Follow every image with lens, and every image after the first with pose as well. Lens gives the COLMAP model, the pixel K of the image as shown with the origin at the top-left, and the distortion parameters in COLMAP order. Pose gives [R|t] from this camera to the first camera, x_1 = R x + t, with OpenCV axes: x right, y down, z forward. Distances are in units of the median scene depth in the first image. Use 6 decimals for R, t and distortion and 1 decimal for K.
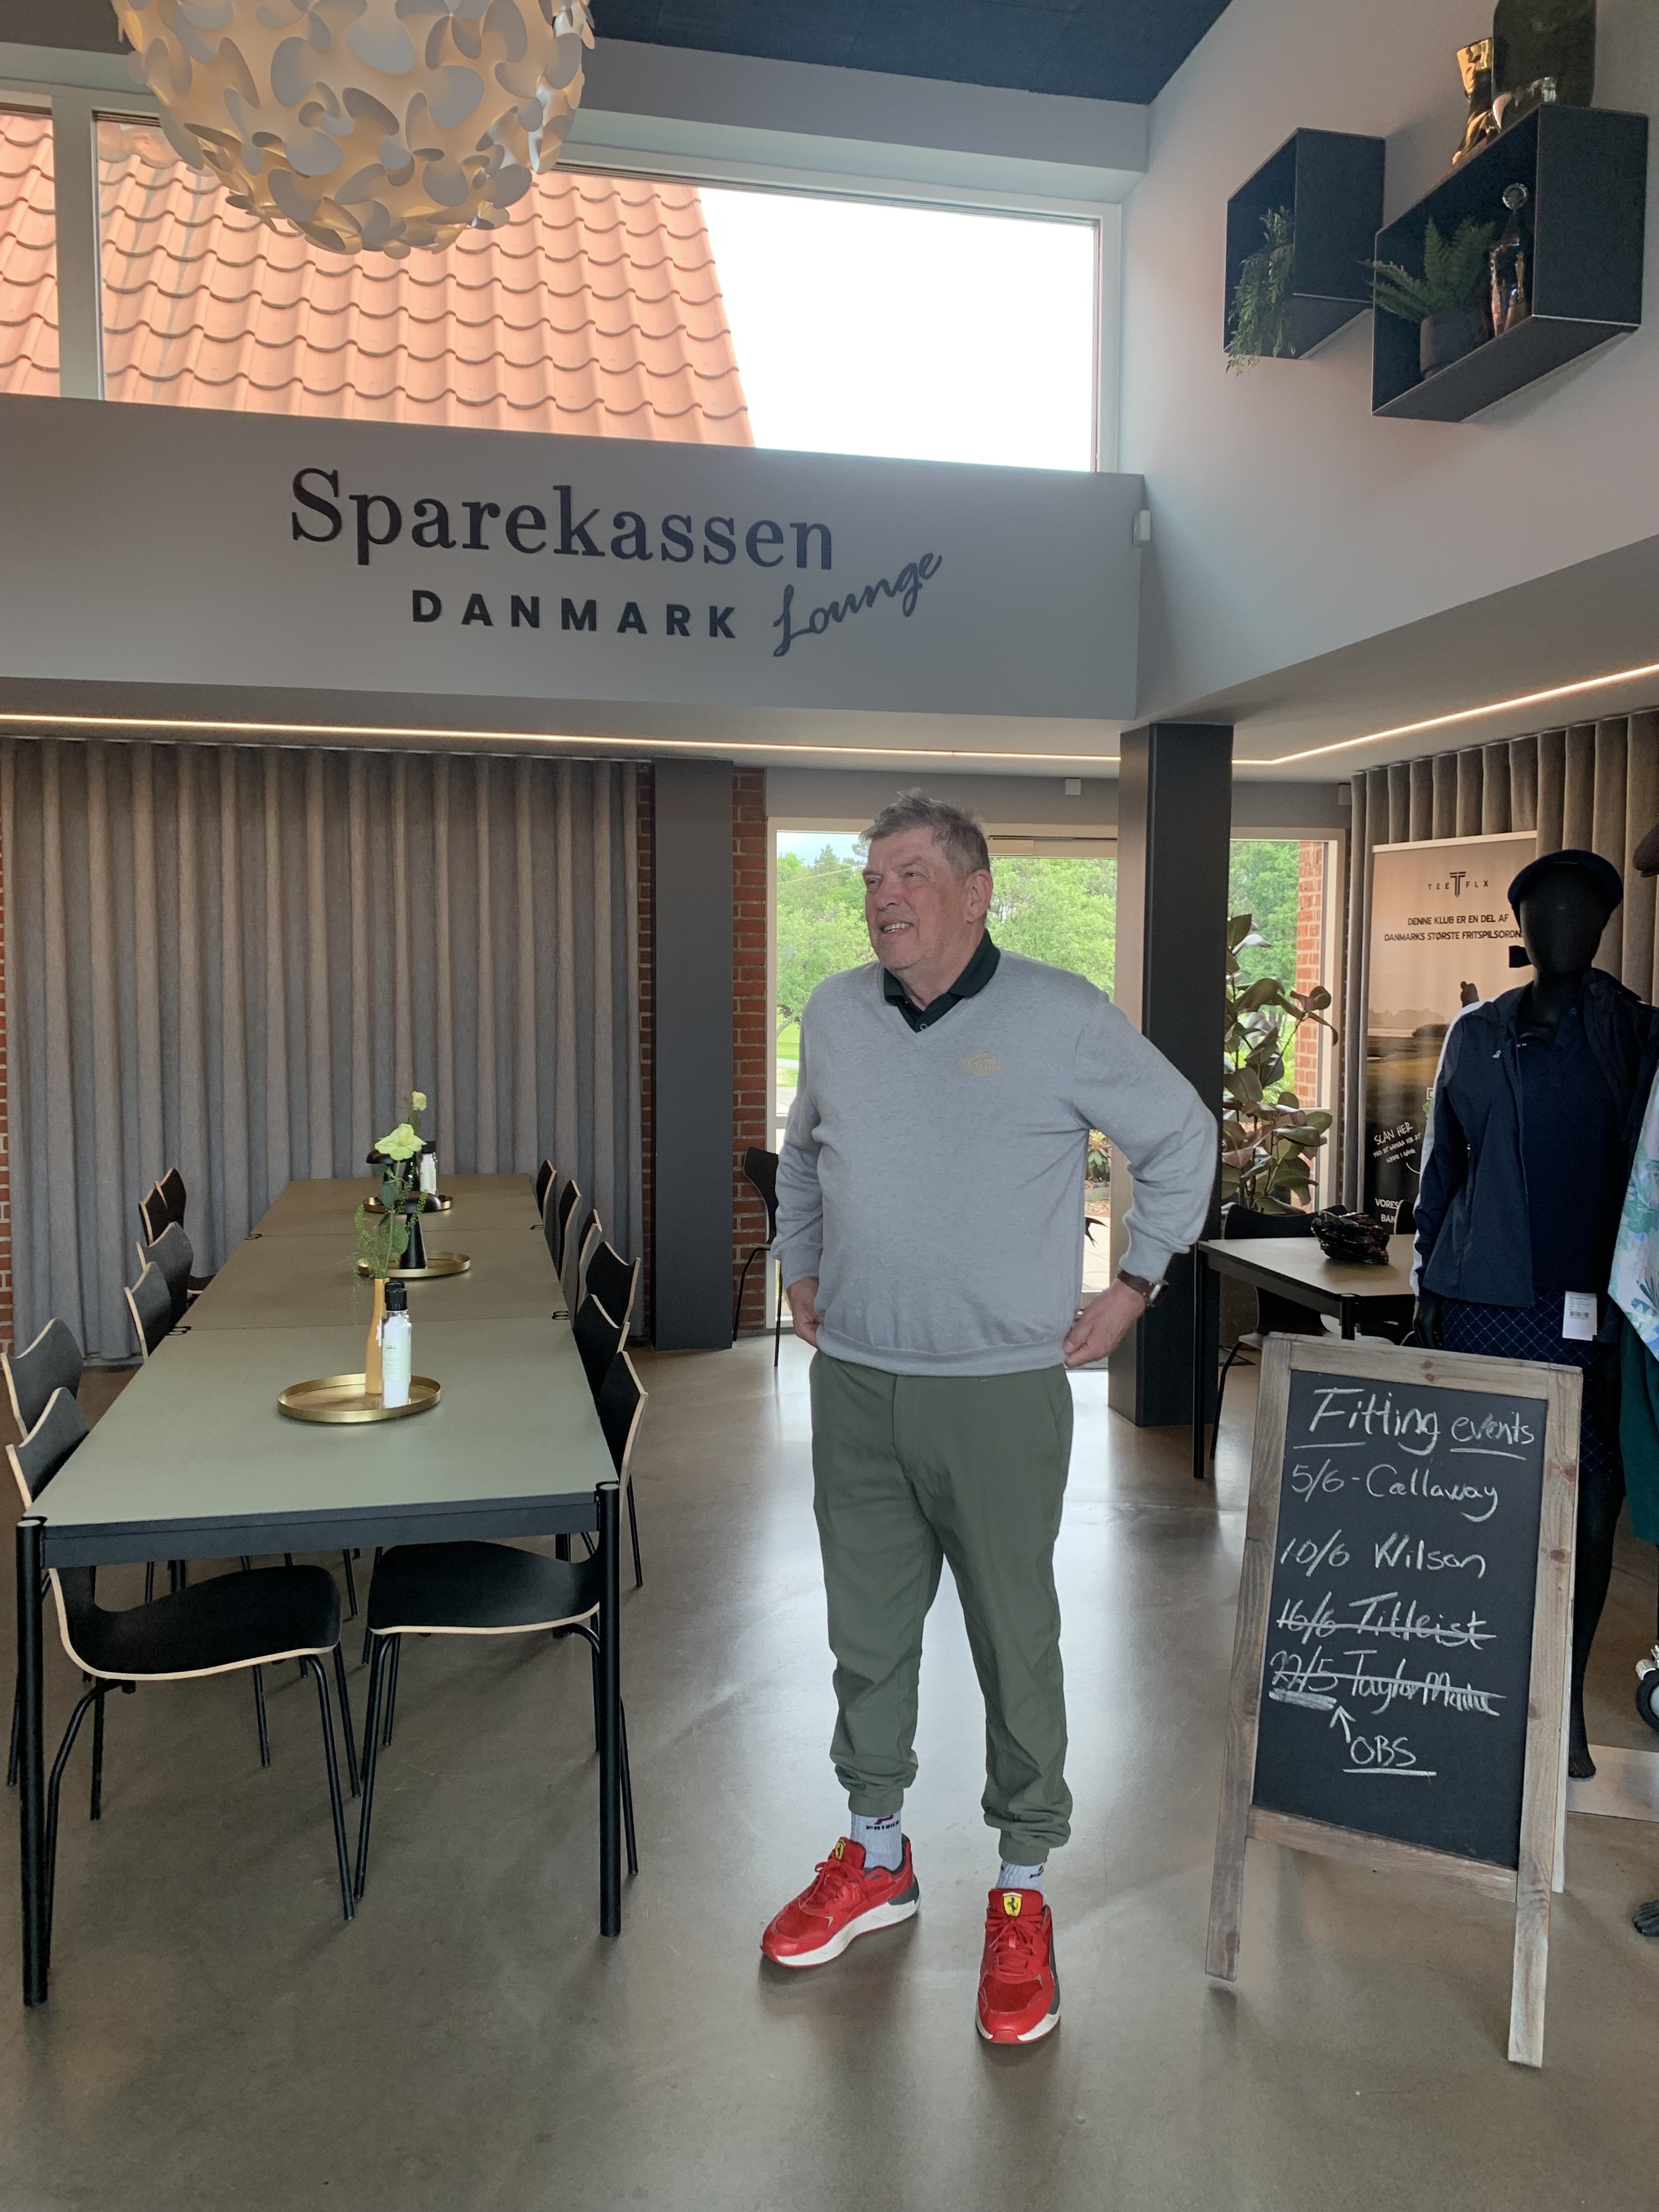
lens RADIAL K [[1694.0, 0, 819.2], [0, 1694.0, 1085.1], [0, 0, 1]] dist [0.009948, 0.001209]
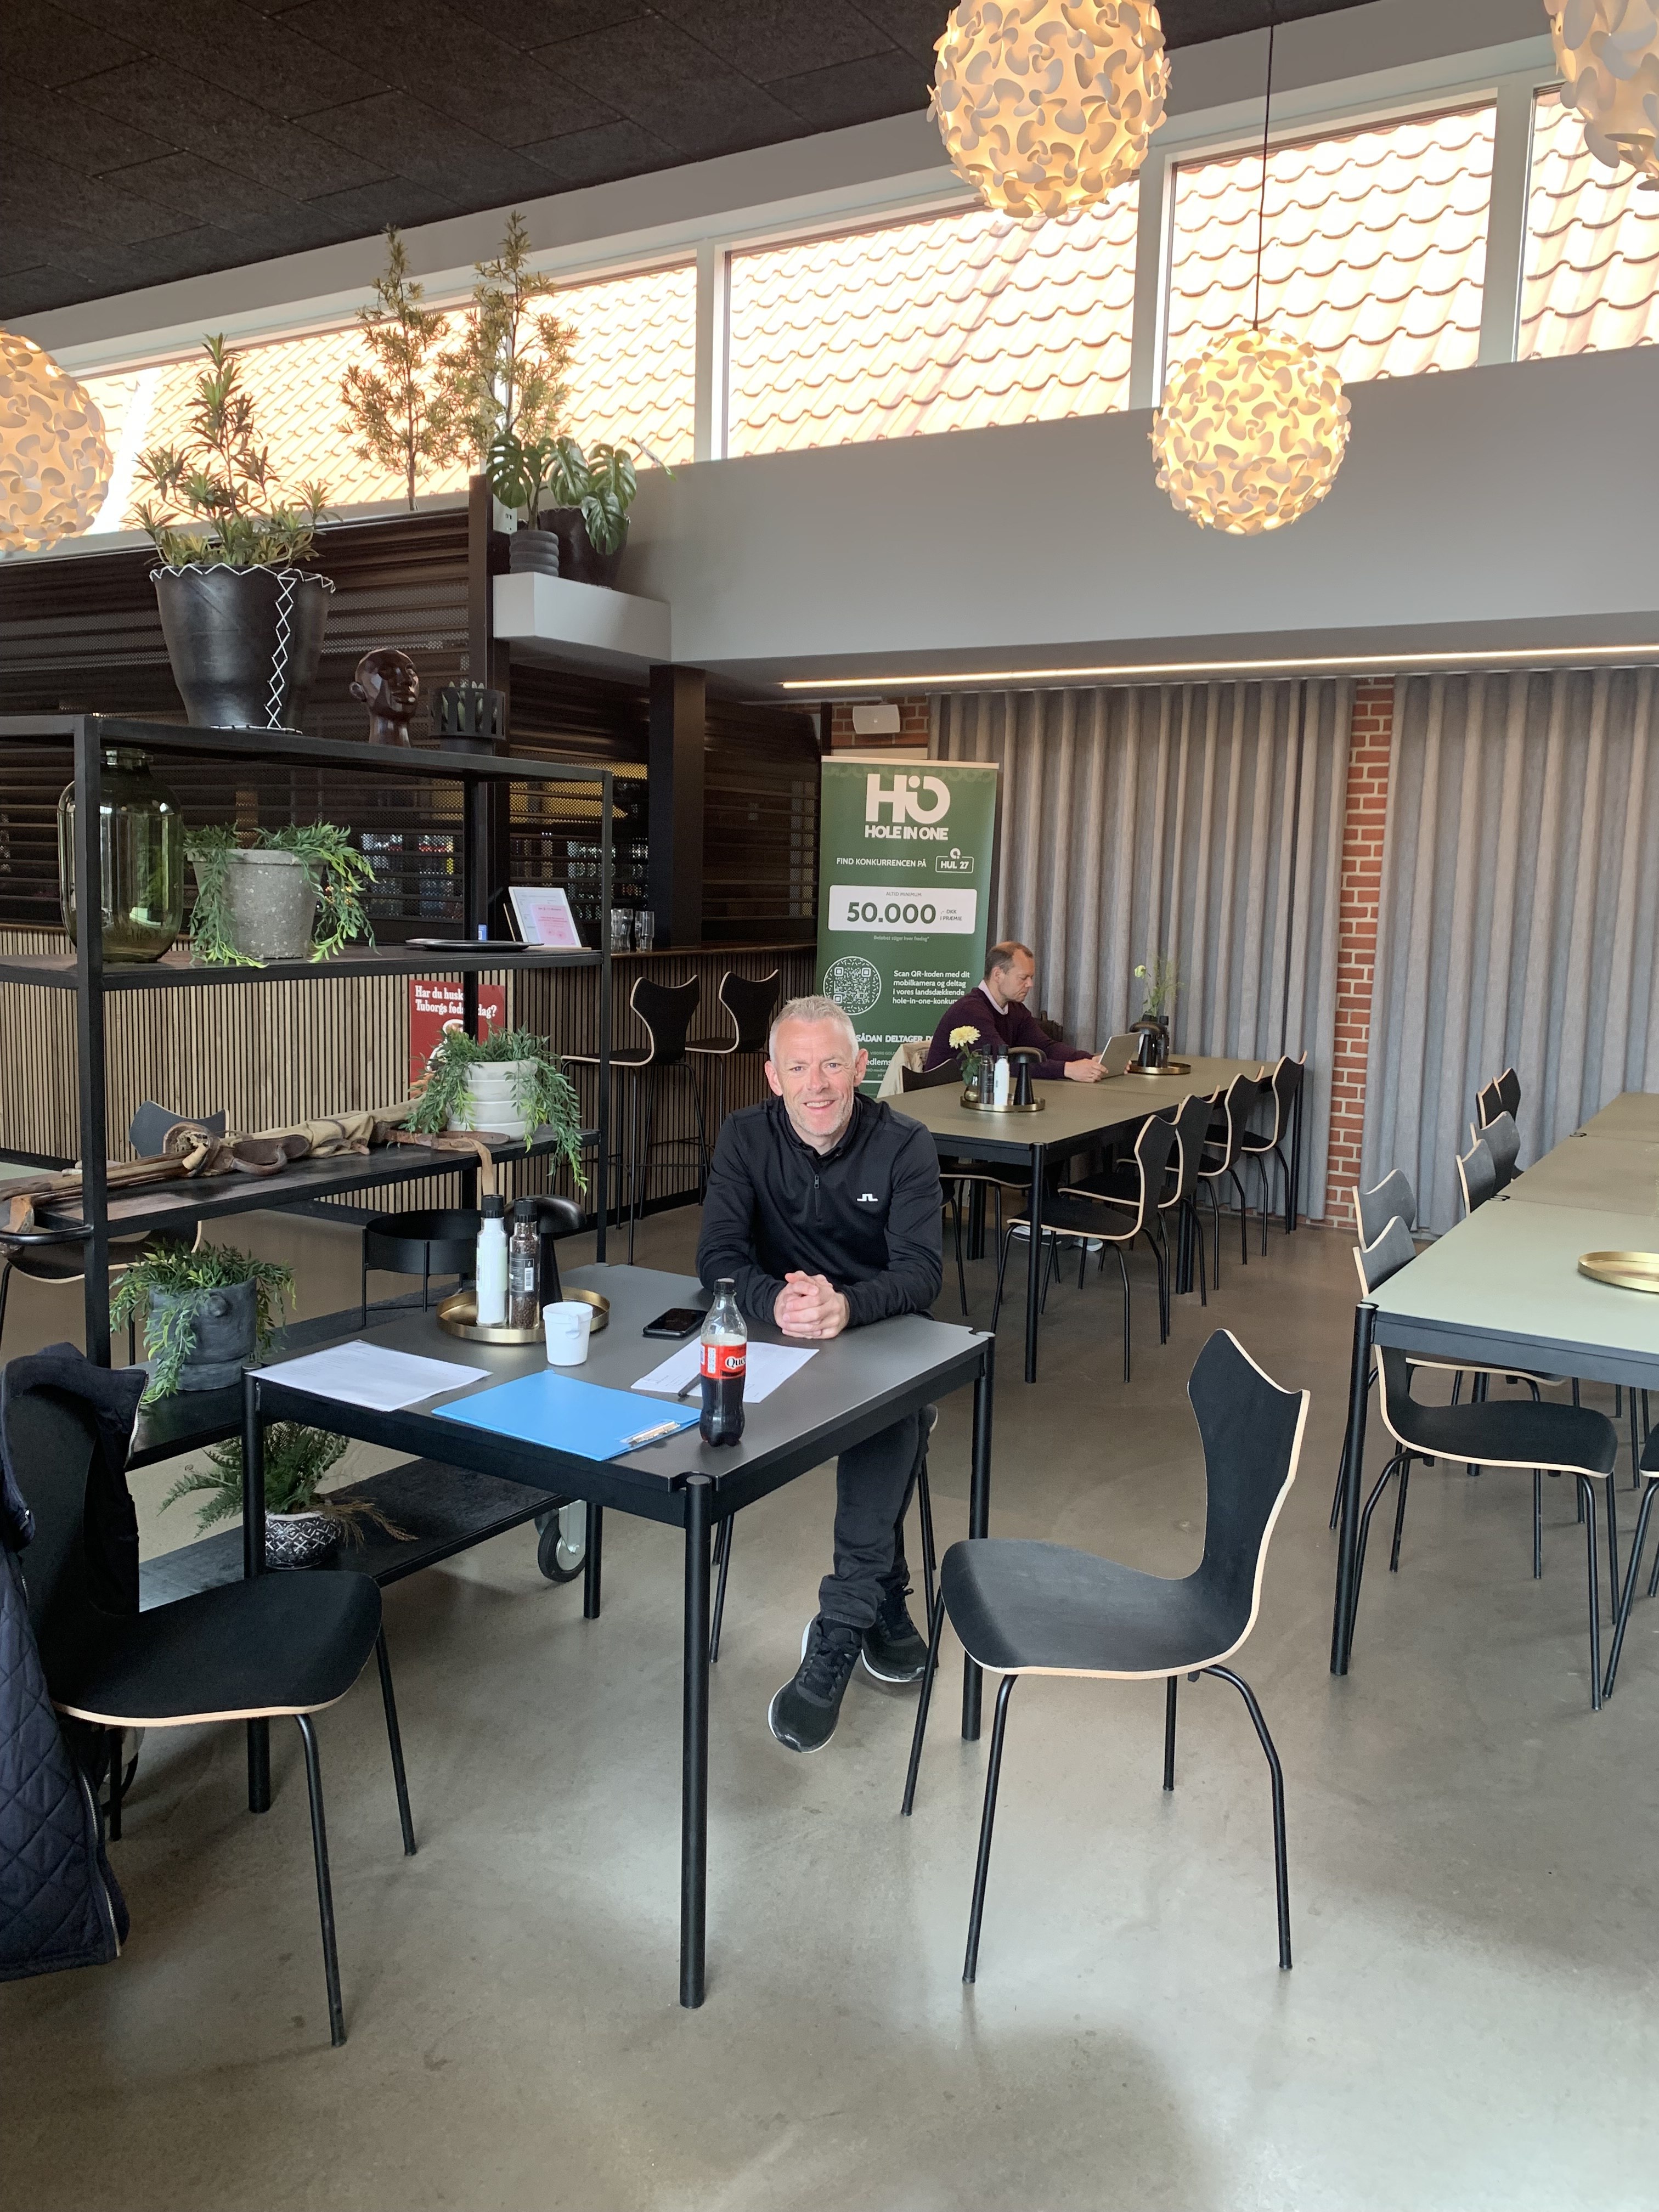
lens RADIAL K [[1694.8, 0, 829.8], [0, 1694.8, 1089.1], [0, 0, 1]] dist [0.007341, -0.001872]
pose [[0.727821, 0.099874, -0.678455, 0.040474], [-0.066967, 0.994960, 0.074627, 0.011200], [0.682489, -0.008881, 0.730842, -0.091519]]
